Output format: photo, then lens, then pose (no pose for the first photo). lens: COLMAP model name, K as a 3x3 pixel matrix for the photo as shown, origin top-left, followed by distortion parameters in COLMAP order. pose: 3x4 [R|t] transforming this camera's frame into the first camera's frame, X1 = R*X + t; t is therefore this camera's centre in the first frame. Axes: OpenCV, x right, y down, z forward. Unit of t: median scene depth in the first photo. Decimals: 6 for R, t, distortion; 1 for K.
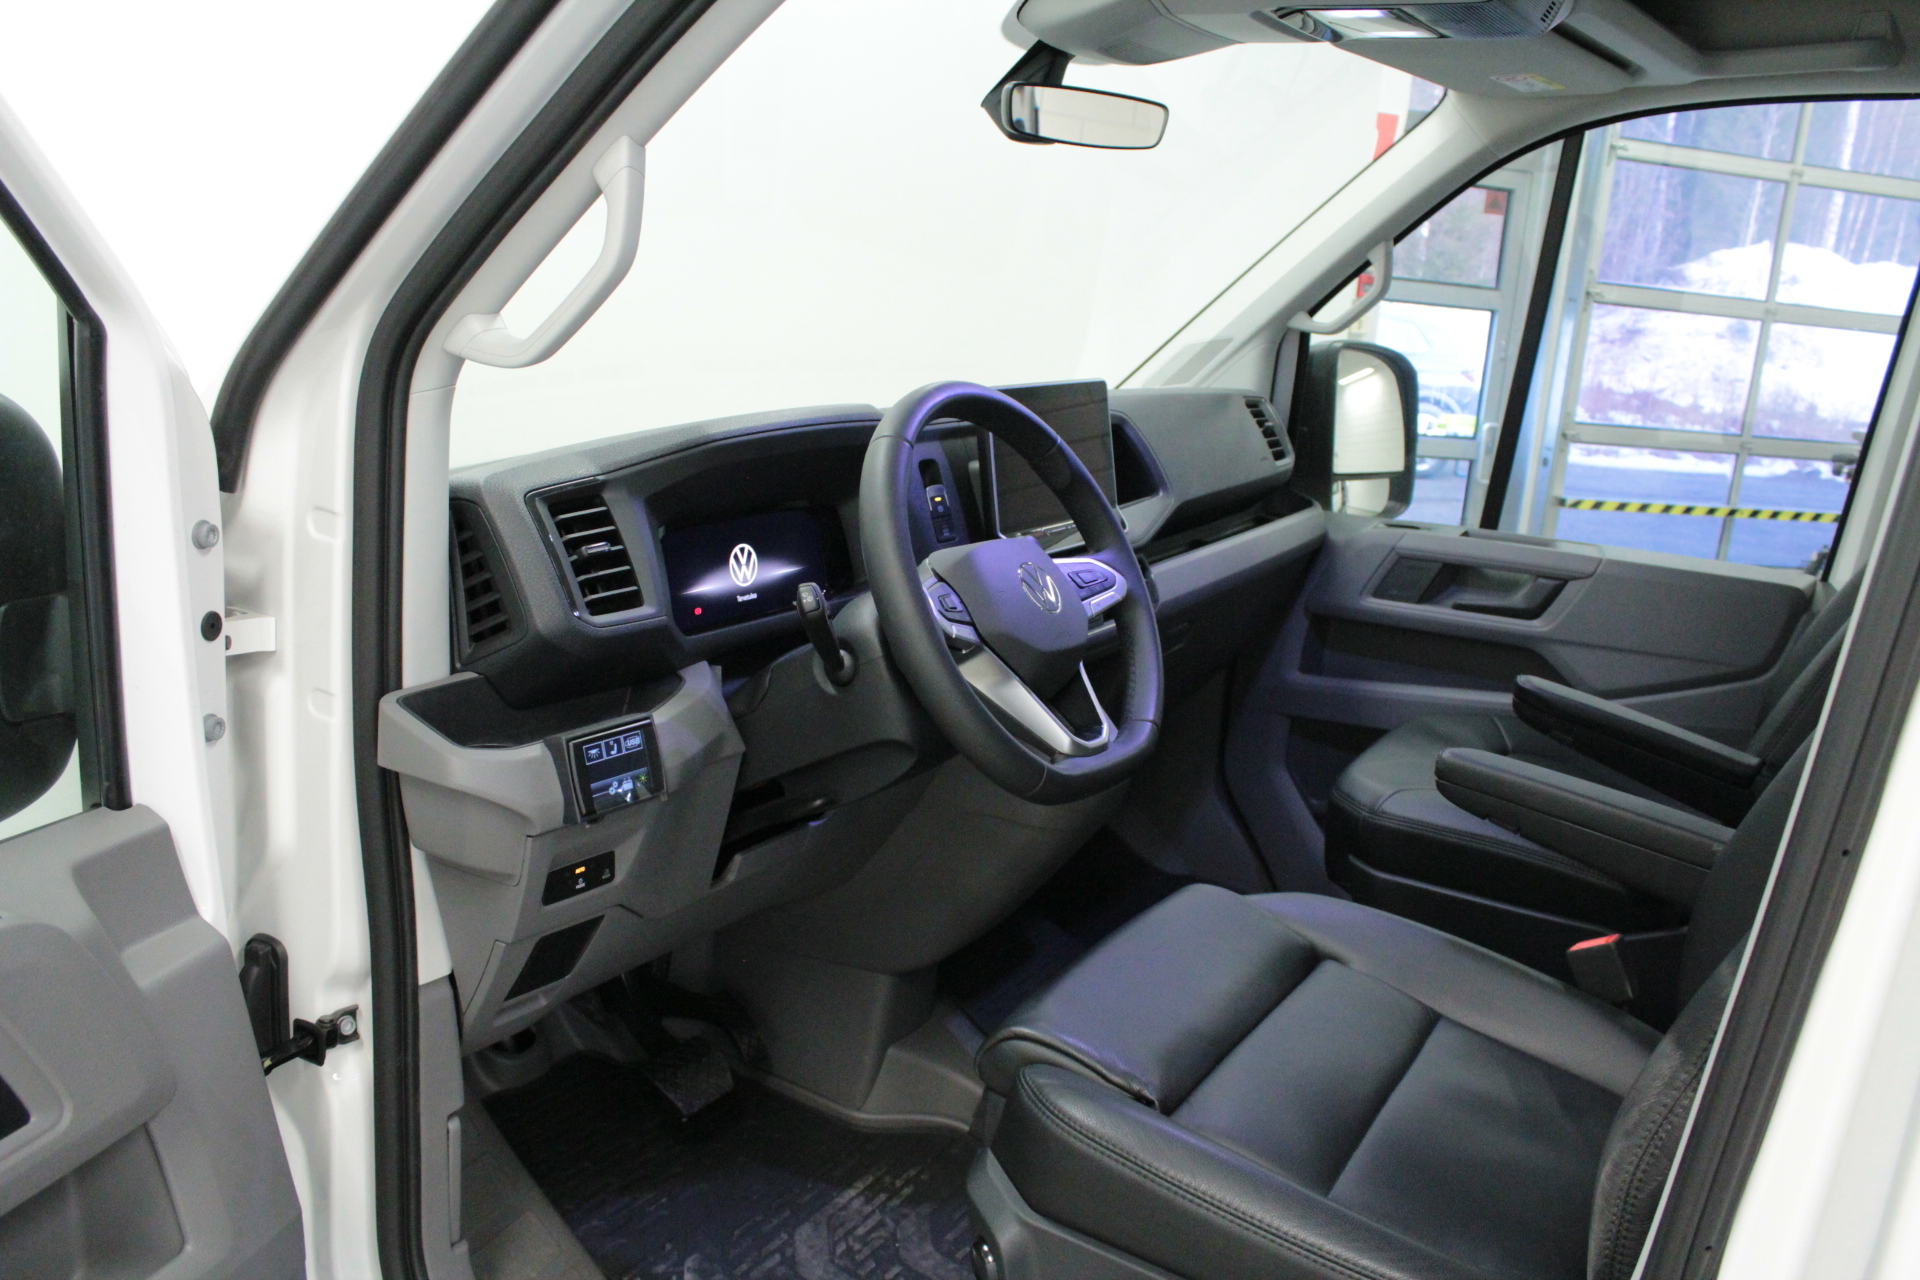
lens RADIAL K [[1575.4, 0, 960.4], [0, 1575.4, 635.9], [0, 0, 1]] dist [-0.071730, -0.003505]
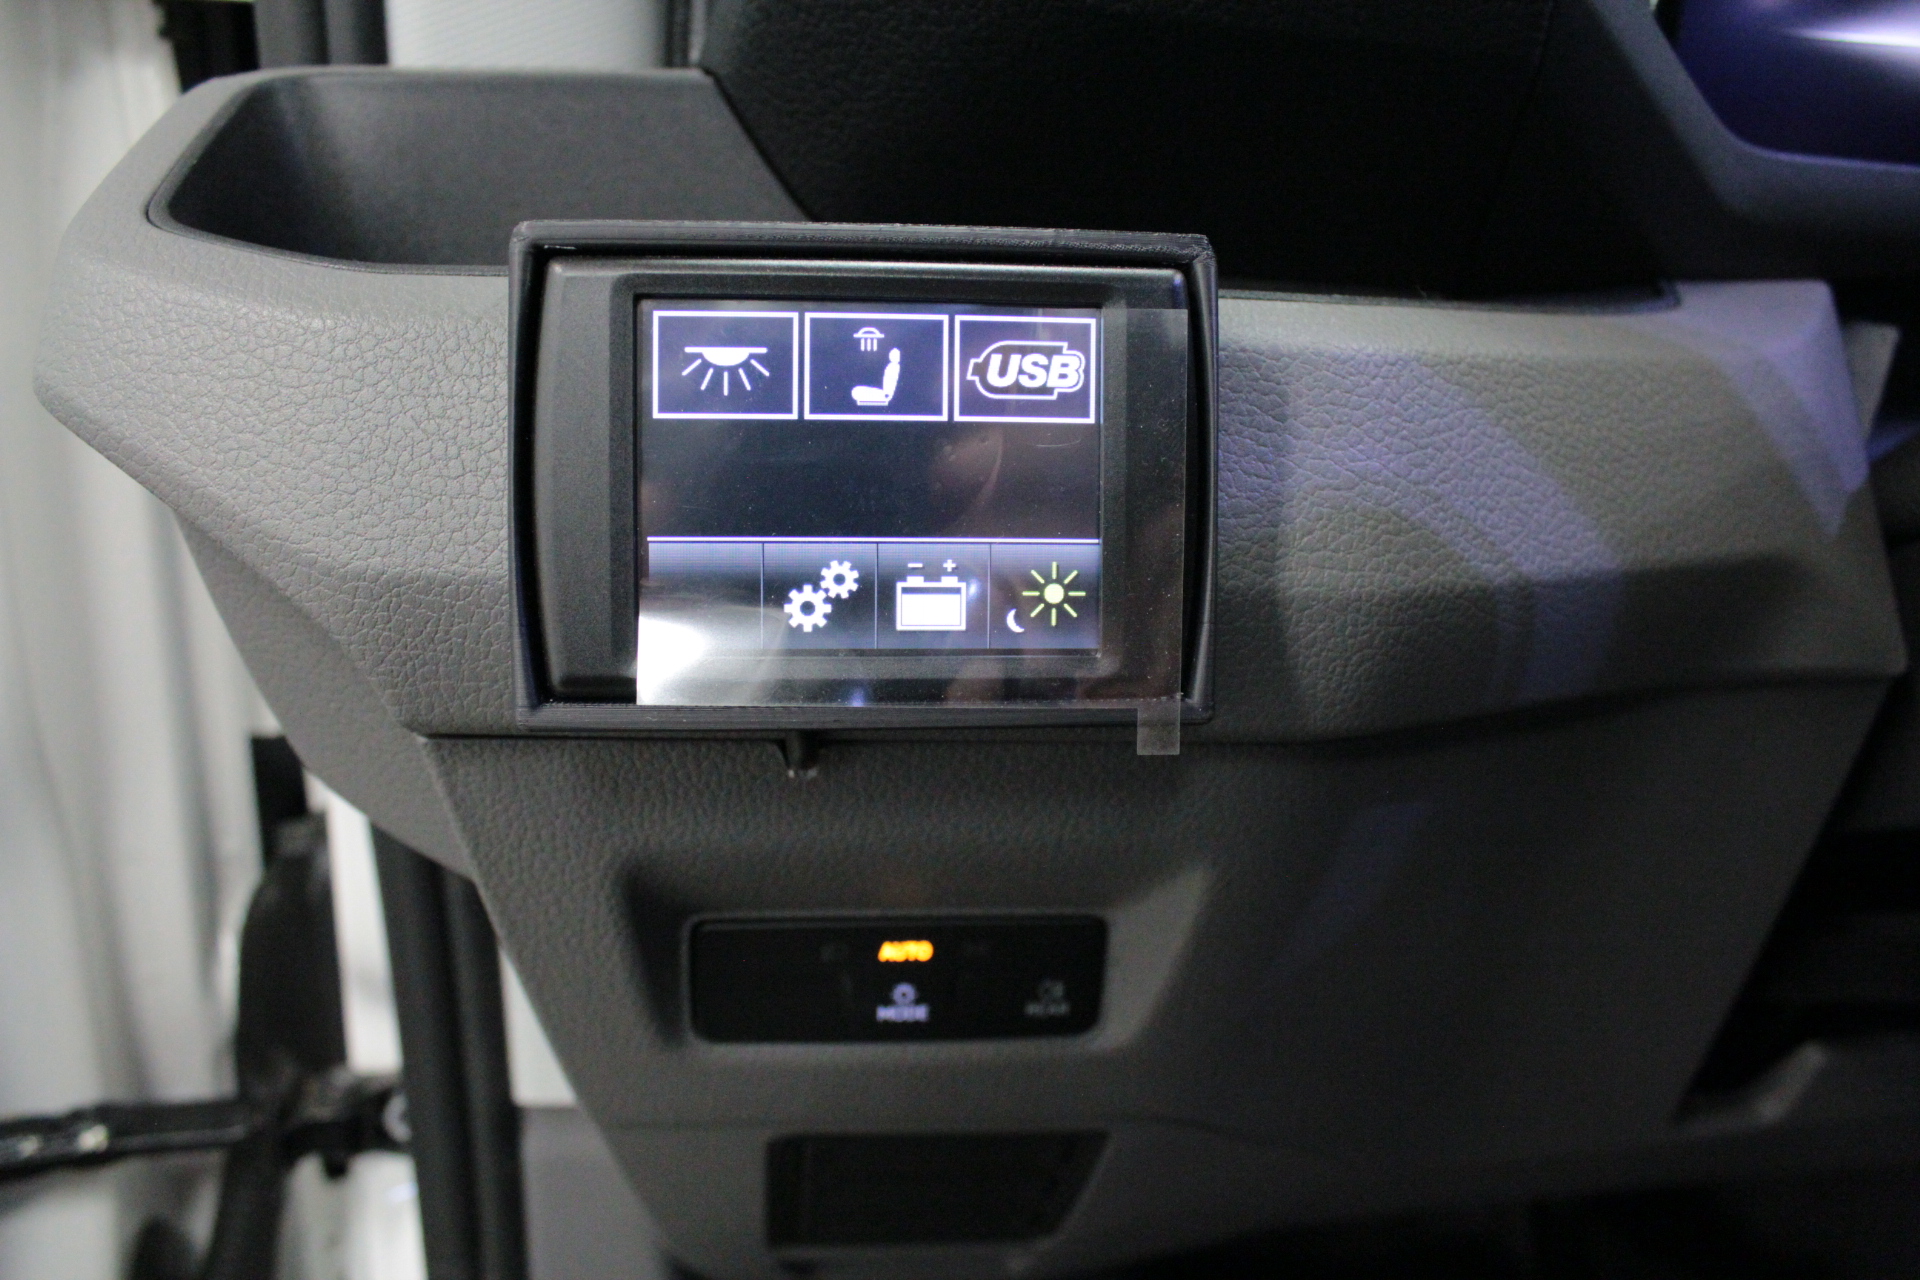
lens RADIAL K [[1575.4, 0, 963.2], [0, 1575.4, 636.1], [0, 0, 1]] dist [-0.071730, -0.003505]
pose [[0.679972, 0.223587, -0.698317, -0.082146], [-0.183796, 0.973943, 0.132869, 0.069722], [0.709829, 0.038000, 0.703348, 0.823797]]
